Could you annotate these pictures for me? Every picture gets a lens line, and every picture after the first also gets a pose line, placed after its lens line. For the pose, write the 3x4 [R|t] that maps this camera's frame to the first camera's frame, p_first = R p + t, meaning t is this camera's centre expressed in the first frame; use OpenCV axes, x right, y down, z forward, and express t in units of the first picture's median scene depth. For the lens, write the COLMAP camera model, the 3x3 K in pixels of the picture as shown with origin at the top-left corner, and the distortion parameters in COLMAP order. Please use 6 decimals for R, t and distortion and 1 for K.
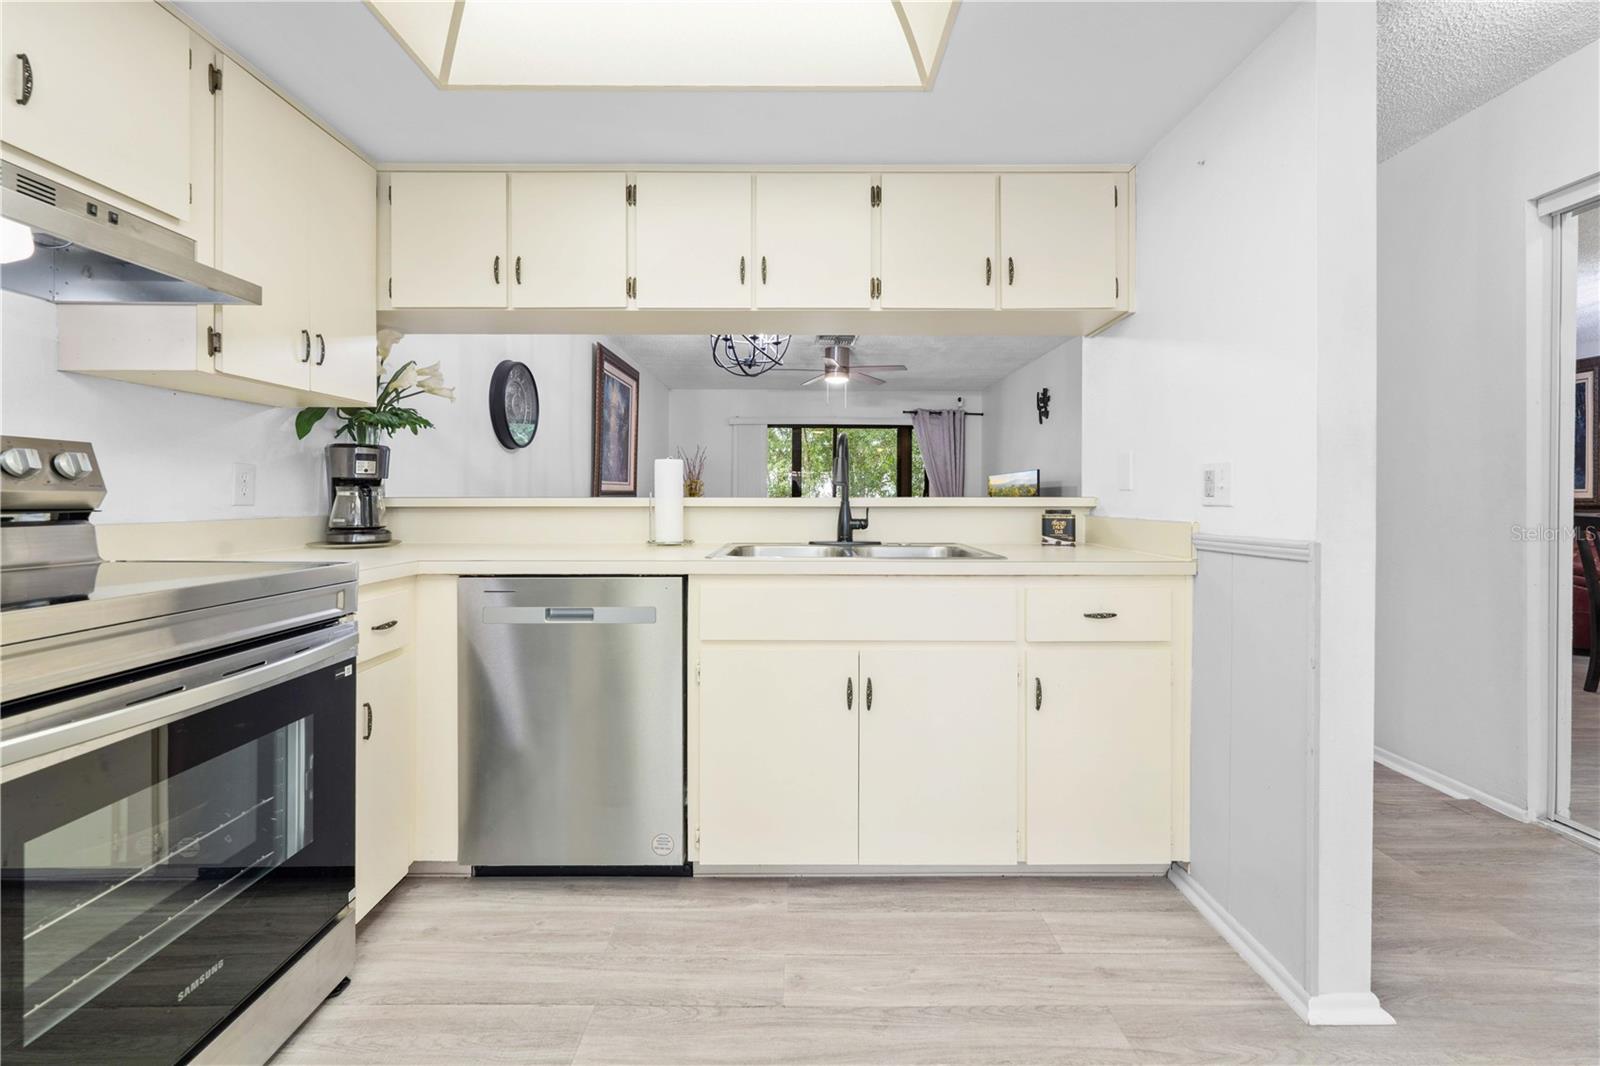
lens RADIAL K [[642.7, 0, 808.3], [0, 642.7, 496.3], [0, 0, 1]] dist [-0.003139, 0.000637]
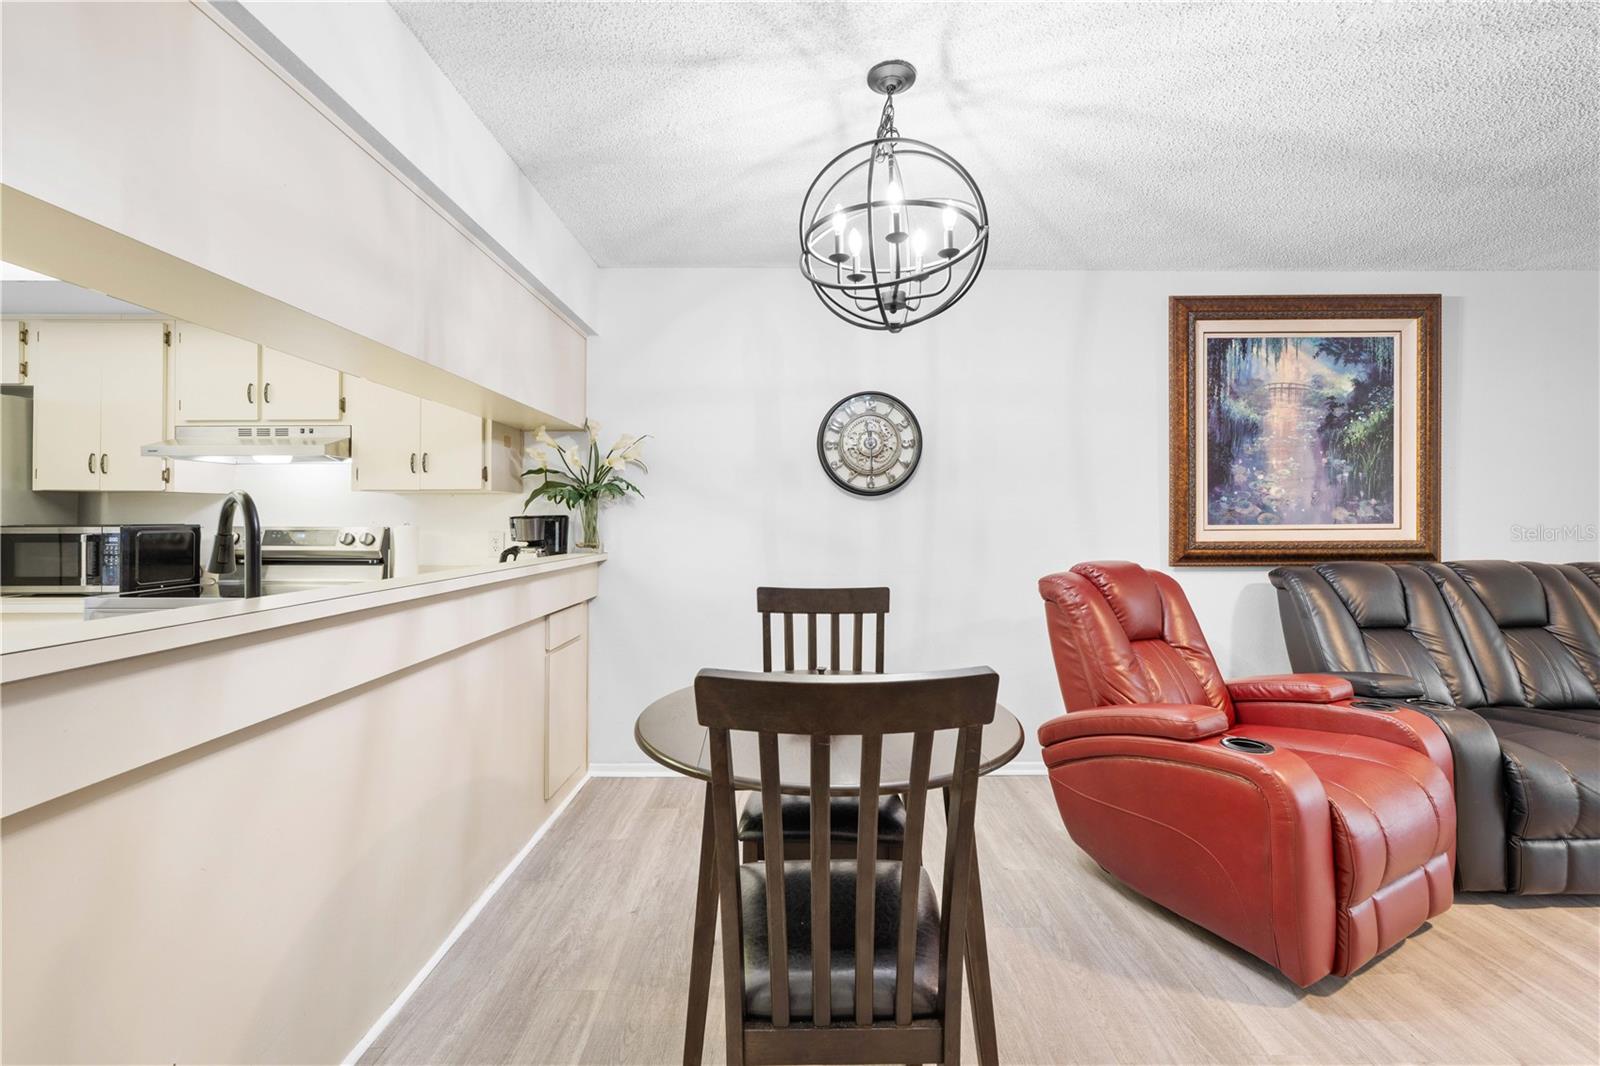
lens RADIAL K [[642.7, 0, 794.8], [0, 642.7, 511.8], [0, 0, 1]] dist [-0.003139, 0.000637]
pose [[-0.010017, -0.012768, -0.999868, 0.649513], [-0.000916, 0.999918, -0.012759, -0.068563], [0.999949, 0.000788, -0.010028, 1.530481]]
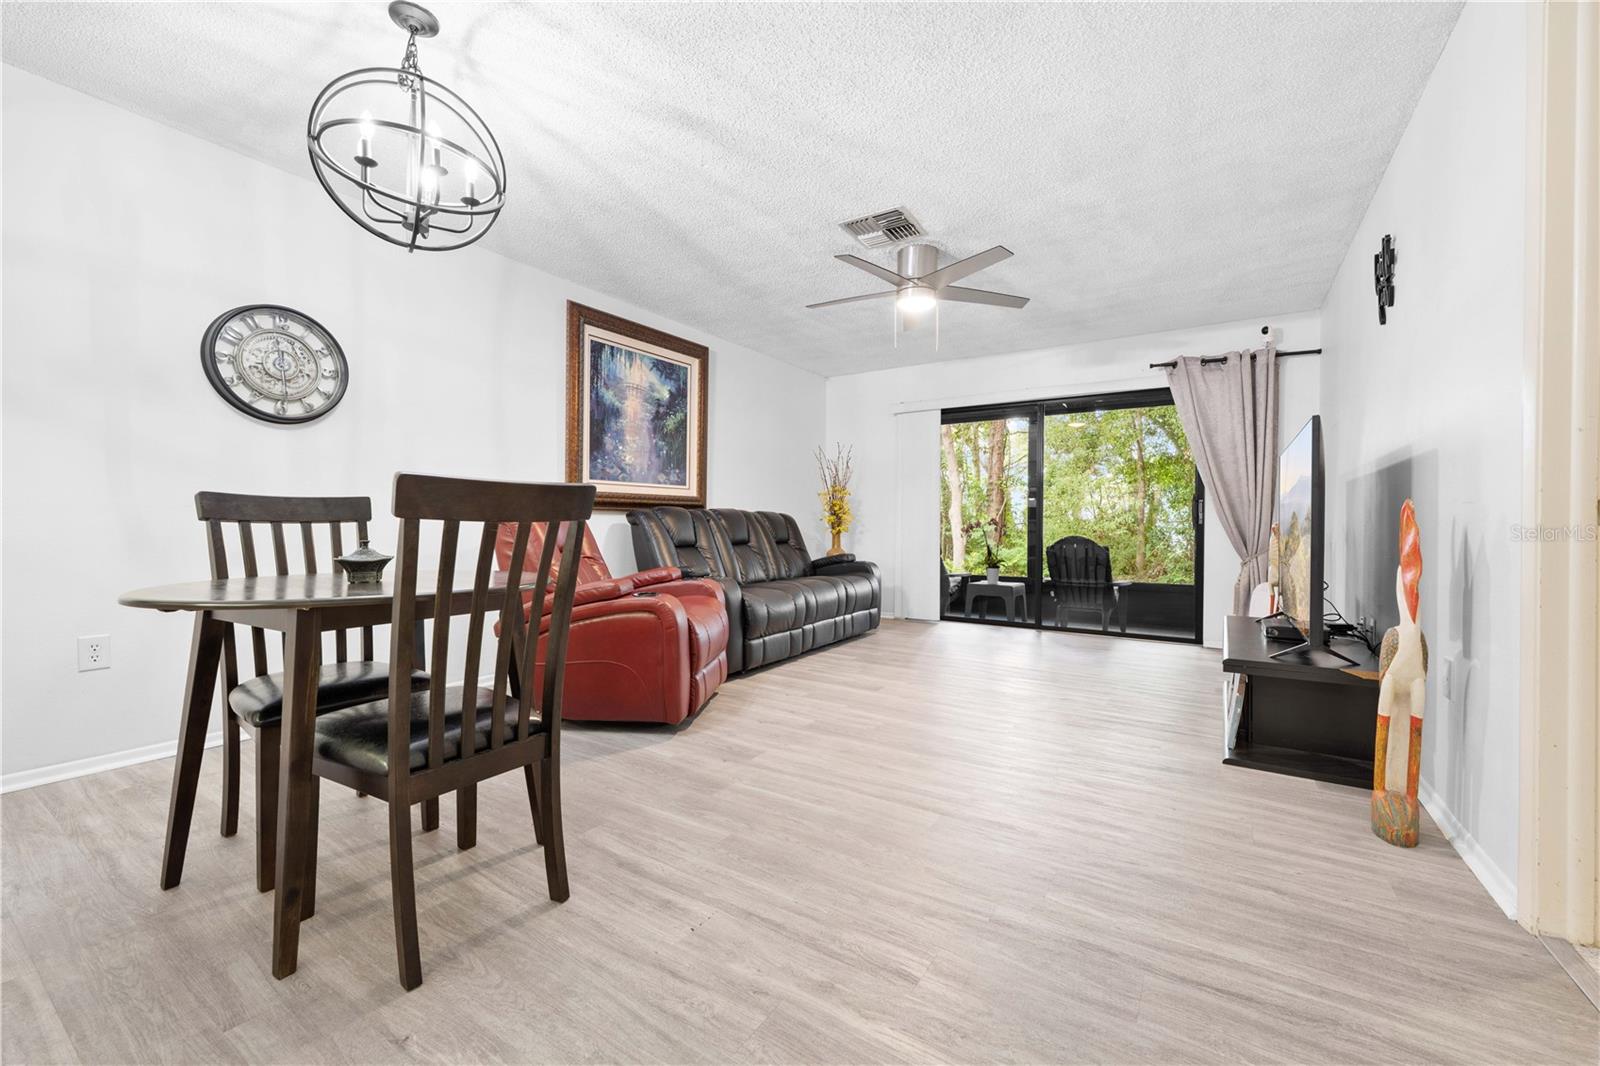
lens RADIAL K [[642.7, 0, 800.6], [0, 642.7, 529.8], [0, 0, 1]] dist [-0.003139, 0.000637]
pose [[0.832368, 0.005021, -0.554200, 0.796414], [-0.003548, 0.999987, 0.003732, 0.083015], [0.554211, -0.001140, 0.832375, 1.190398]]
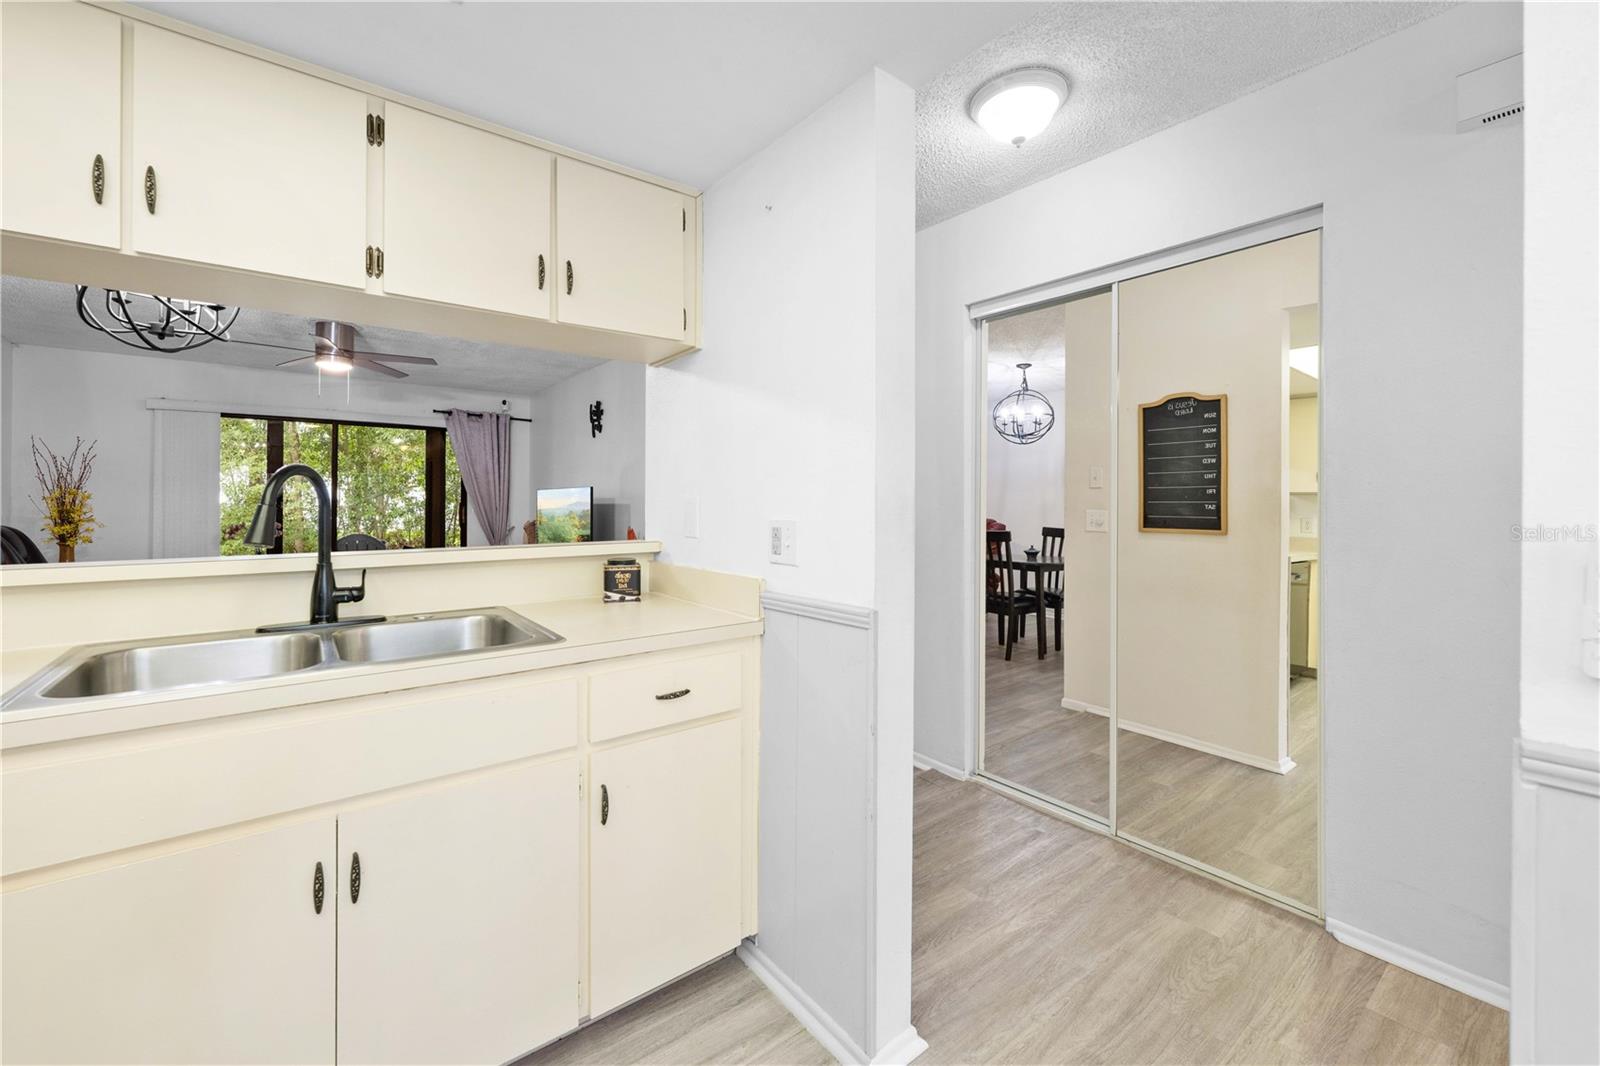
lens RADIAL K [[642.7, 0, 787.8], [0, 642.7, 498.0], [0, 0, 1]] dist [-0.003139, 0.000637]
pose [[0.798144, 0.001534, 0.602465, 0.040802], [-0.001625, 0.999999, -0.000393, -0.064242], [-0.602465, -0.000666, 0.798145, 0.163811]]
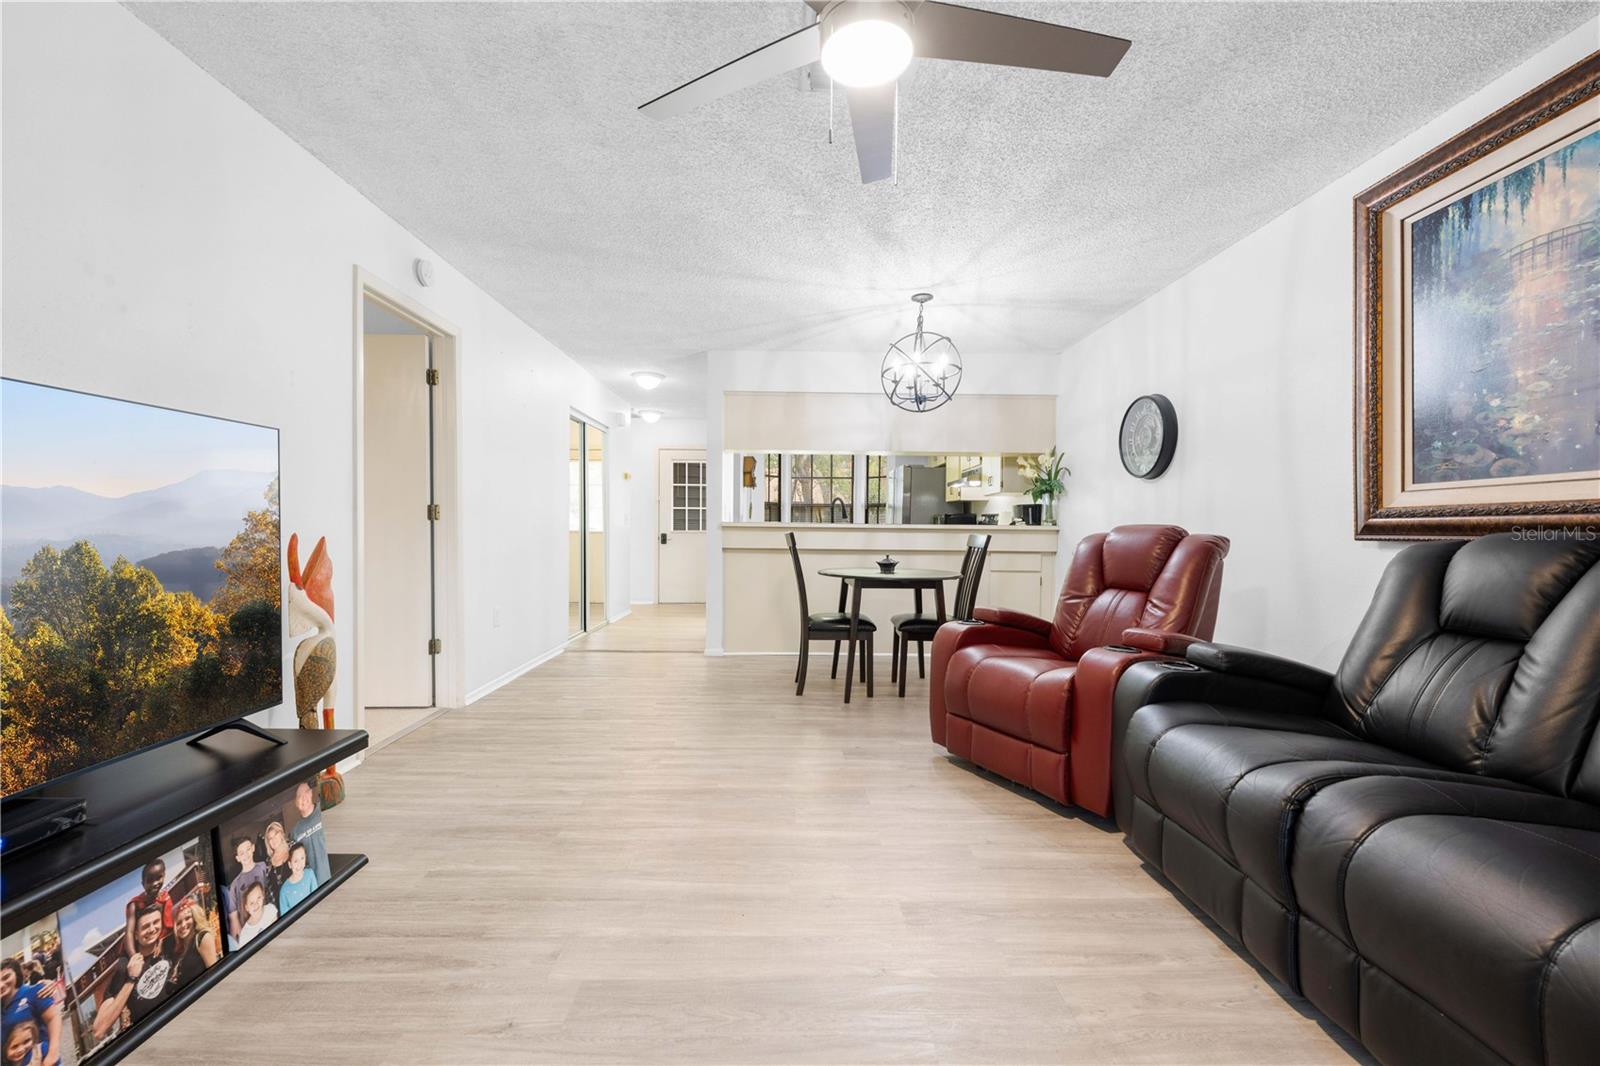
lens RADIAL K [[642.7, 0, 795.7], [0, 642.7, 537.2], [0, 0, 1]] dist [-0.003139, 0.000637]
pose [[-0.999919, -0.012313, -0.003206, 0.195639], [-0.012359, 0.999817, 0.014589, 0.023848], [0.003026, 0.014628, -0.999888, 3.463402]]
